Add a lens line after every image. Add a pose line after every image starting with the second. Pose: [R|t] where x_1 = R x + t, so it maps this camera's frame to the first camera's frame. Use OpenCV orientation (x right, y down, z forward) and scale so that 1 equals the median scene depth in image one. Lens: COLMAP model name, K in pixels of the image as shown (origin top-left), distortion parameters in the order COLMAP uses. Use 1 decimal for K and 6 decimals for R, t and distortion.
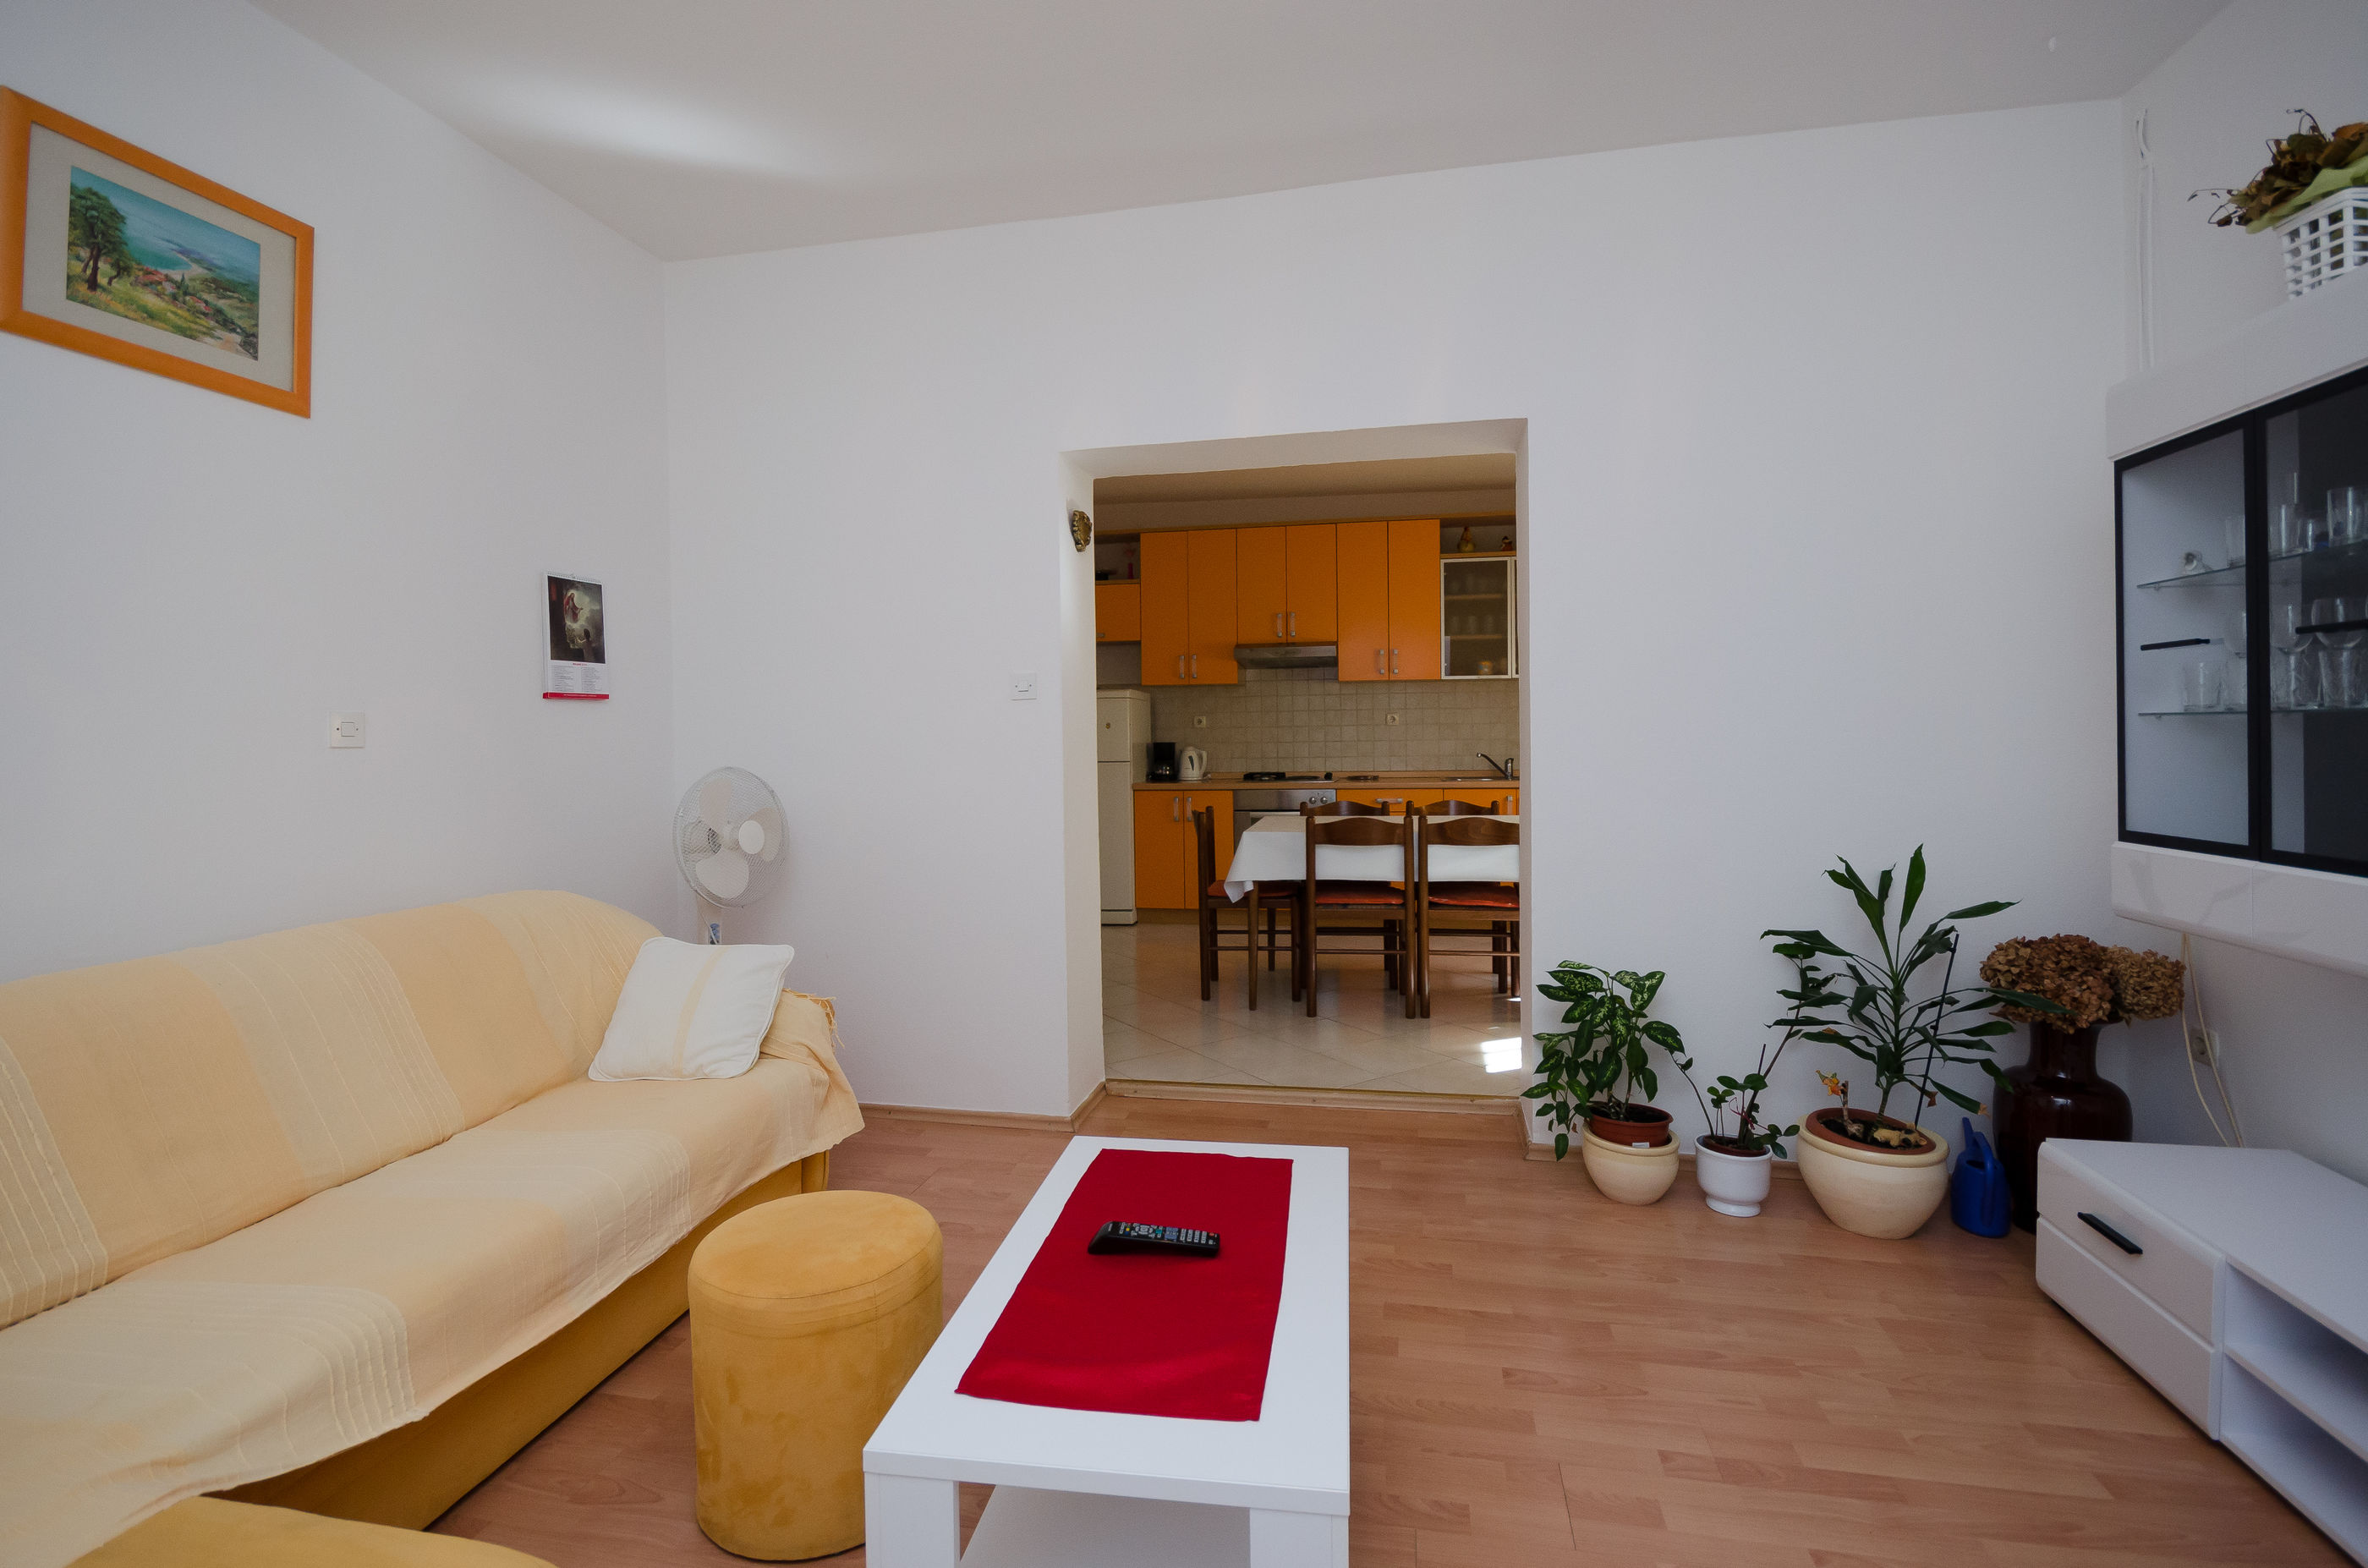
lens RADIAL K [[1082.6, 0, 1181.0], [0, 1082.6, 764.2], [0, 0, 1]] dist [0.012338, -0.016617]
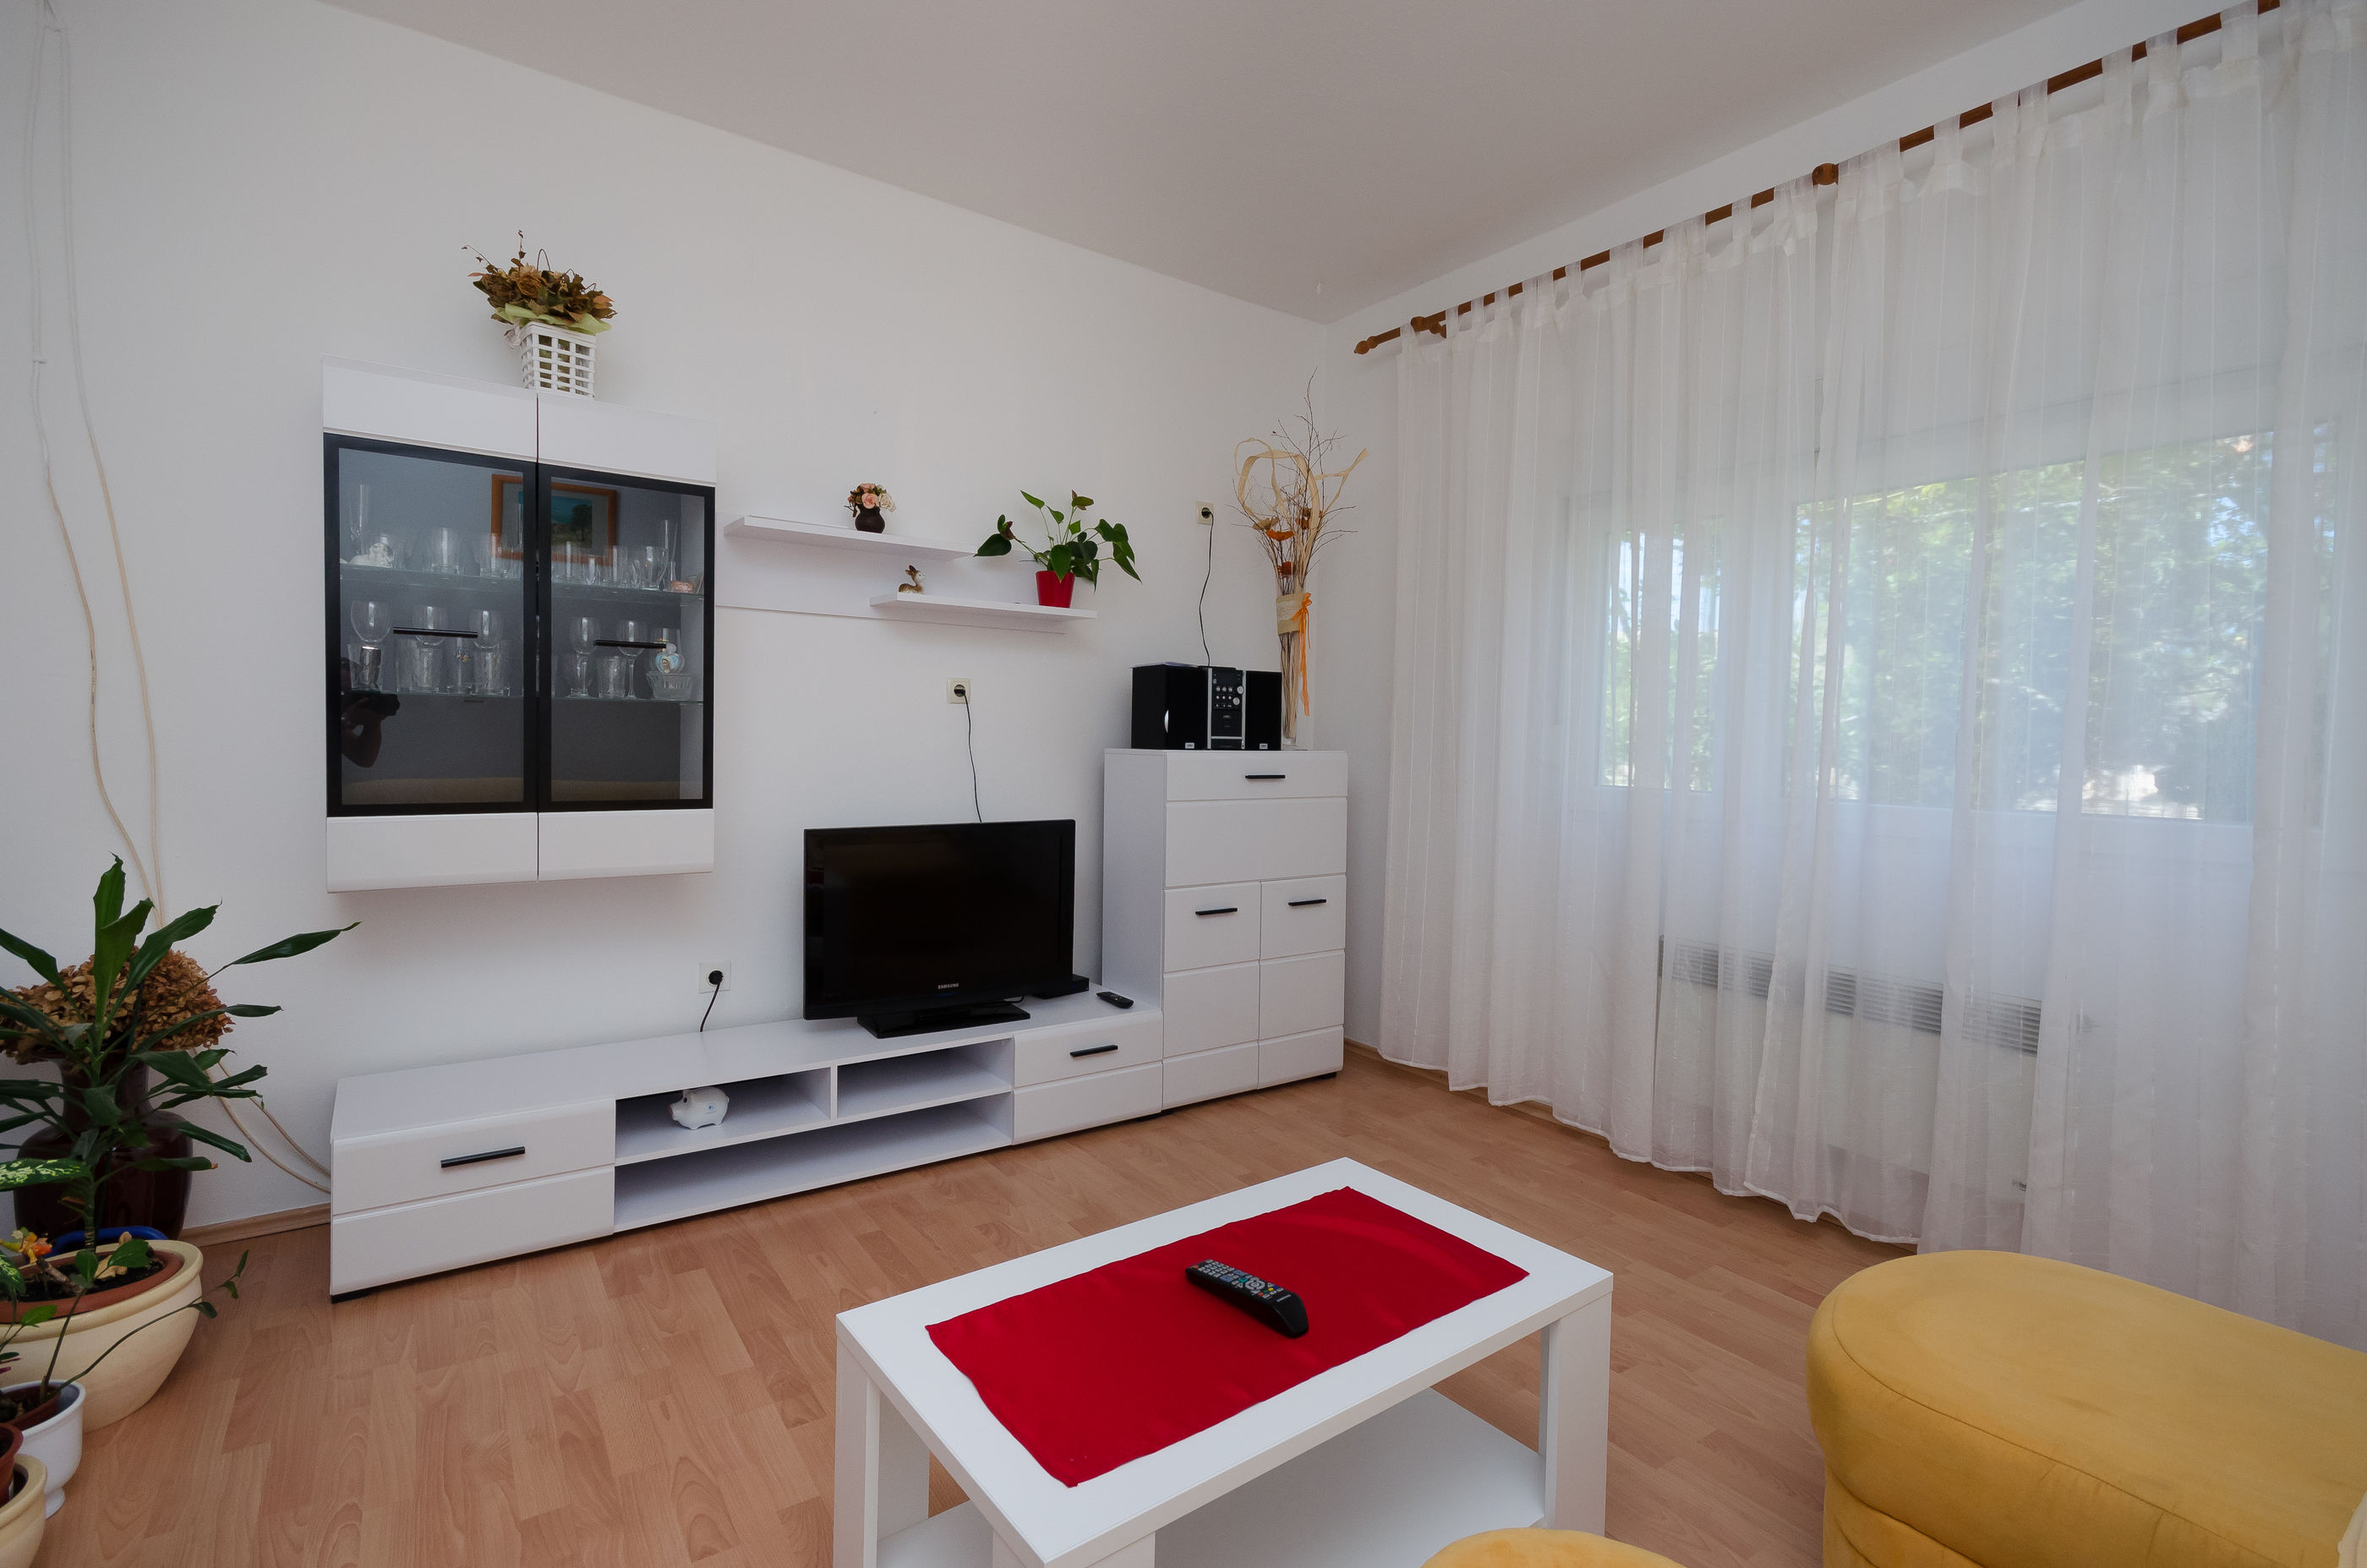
lens RADIAL K [[1101.5, 0, 1176.2], [0, 1101.5, 769.6], [0, 0, 1]] dist [0.001880, 0.000134]
pose [[-0.722399, -0.028844, 0.690875, -0.208839], [0.003050, 0.998987, 0.044896, -0.007846], [-0.691470, 0.034540, -0.721579, 0.611656]]
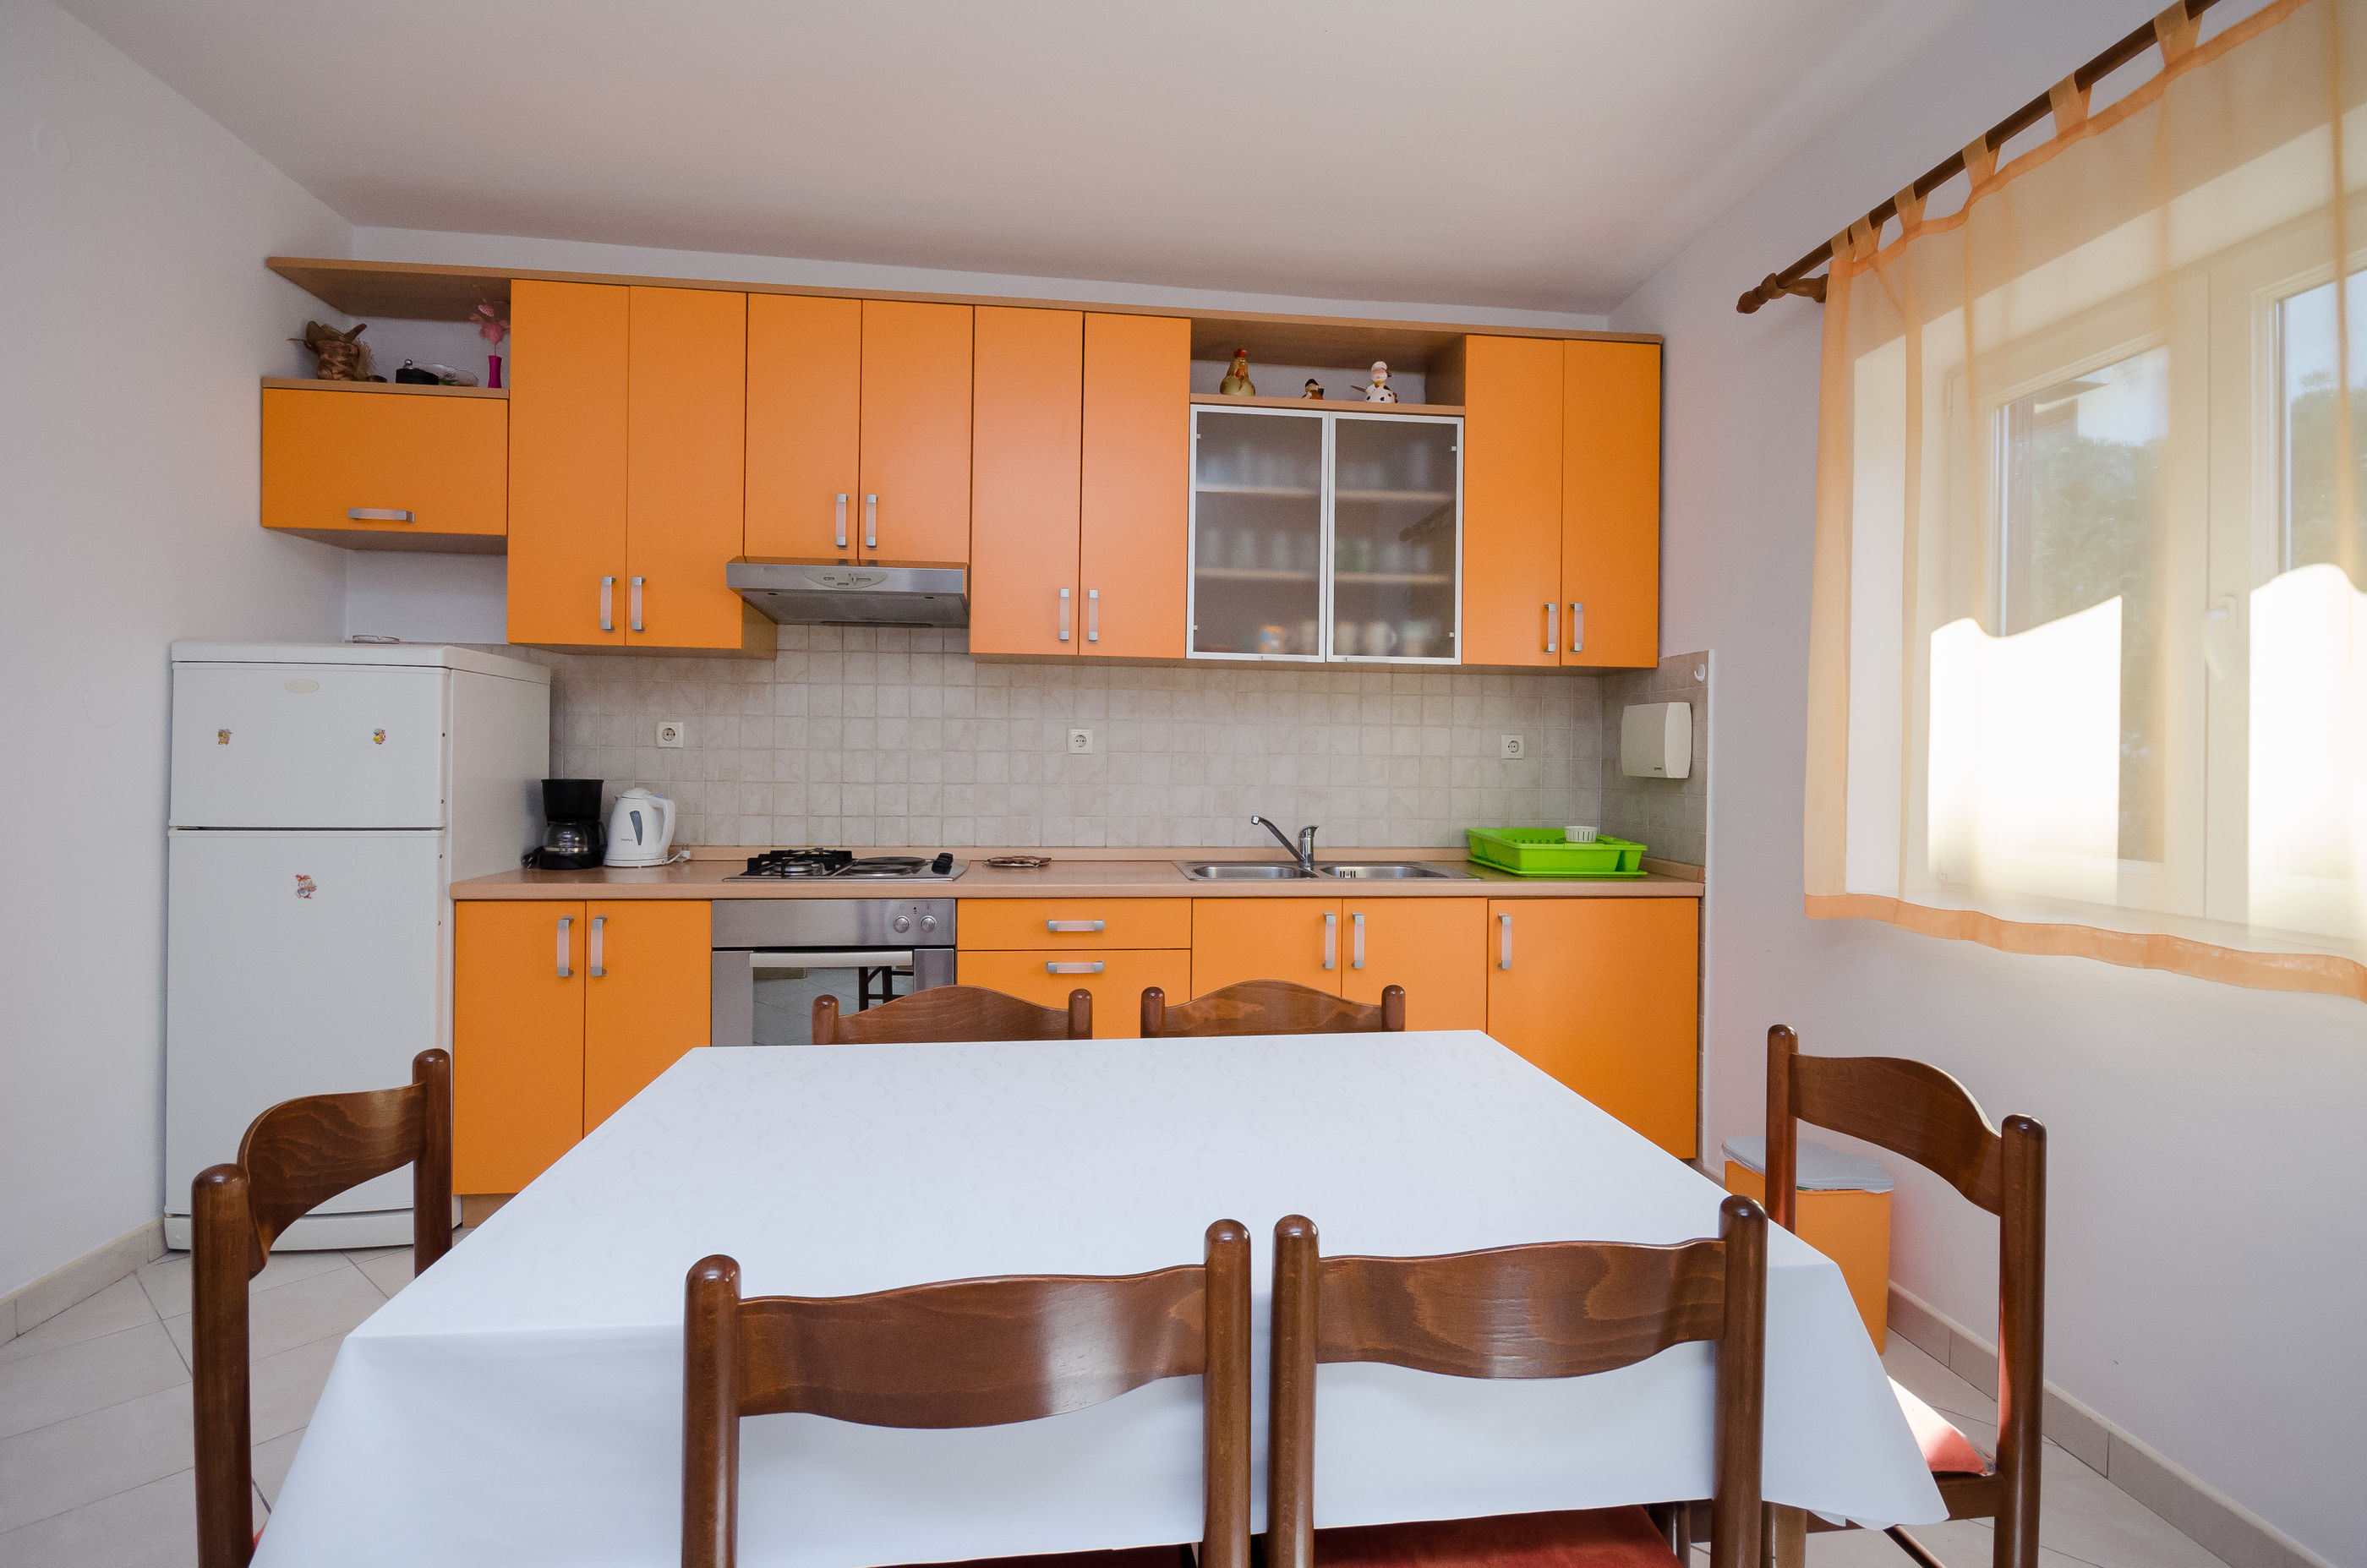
lens RADIAL K [[1118.7, 0, 1164.8], [0, 1118.7, 769.5], [0, 0, 1]] dist [-0.009610, 0.000325]
pose [[0.957809, 0.018611, 0.286803, 0.138596], [-0.014381, 0.999755, -0.016847, -0.032789], [-0.287046, 0.012012, 0.957842, 0.808315]]
